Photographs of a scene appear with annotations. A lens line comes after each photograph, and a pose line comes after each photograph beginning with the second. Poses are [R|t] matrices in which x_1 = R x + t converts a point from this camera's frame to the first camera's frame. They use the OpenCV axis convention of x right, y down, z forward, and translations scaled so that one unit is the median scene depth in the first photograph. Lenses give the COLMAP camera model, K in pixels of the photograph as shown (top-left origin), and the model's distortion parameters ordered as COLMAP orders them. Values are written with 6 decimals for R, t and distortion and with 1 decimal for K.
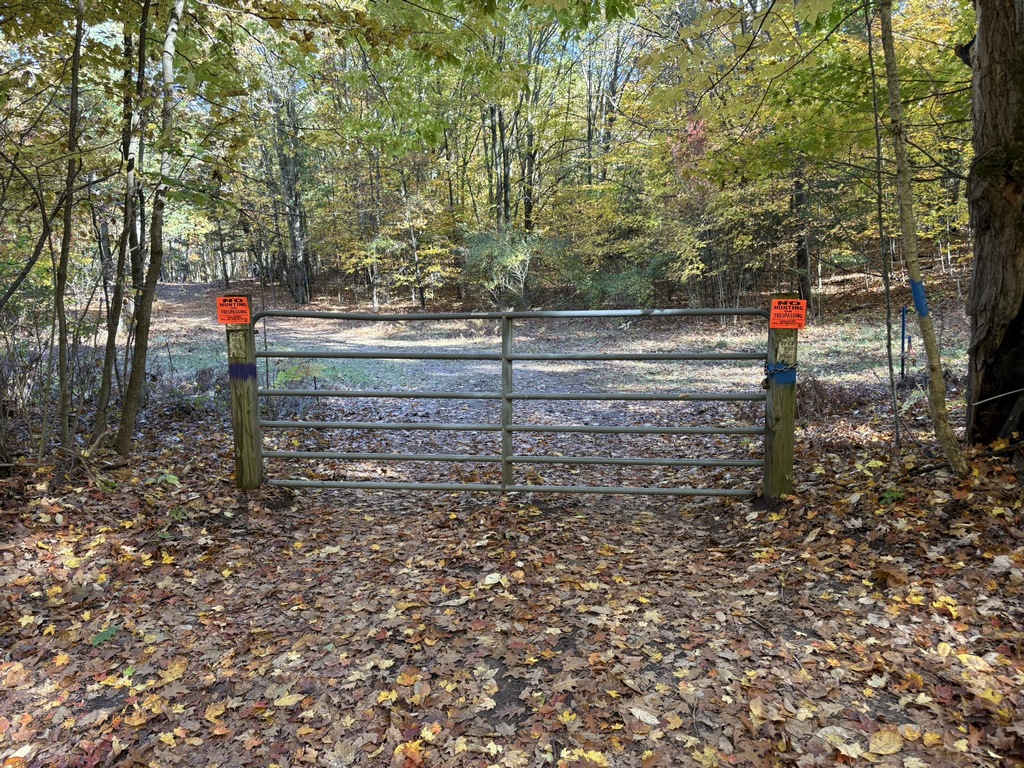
lens RADIAL K [[764.6, 0, 513.7], [0, 764.6, 389.0], [0, 0, 1]] dist [0.006644, -0.009080]
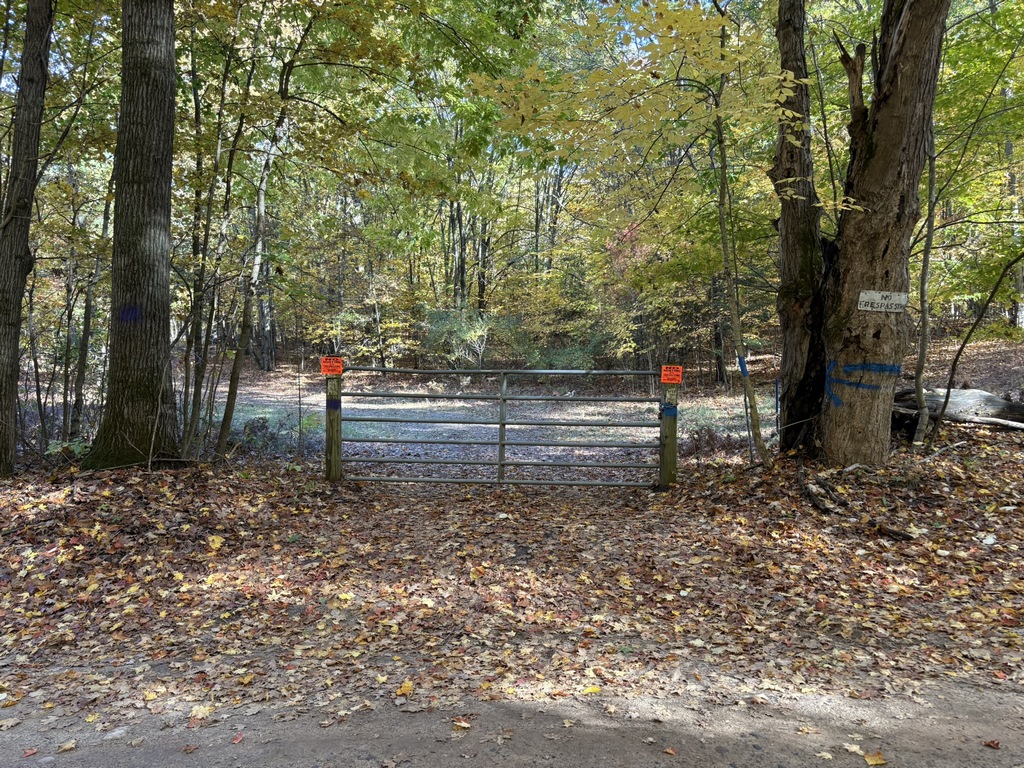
lens RADIAL K [[764.6, 0, 513.7], [0, 764.6, 389.0], [0, 0, 1]] dist [0.006644, -0.009080]
pose [[0.996989, 0.020913, 0.074671, -0.027818], [-0.013638, 0.995226, -0.096640, 0.024424], [-0.076336, 0.095331, 0.992514, -0.155439]]
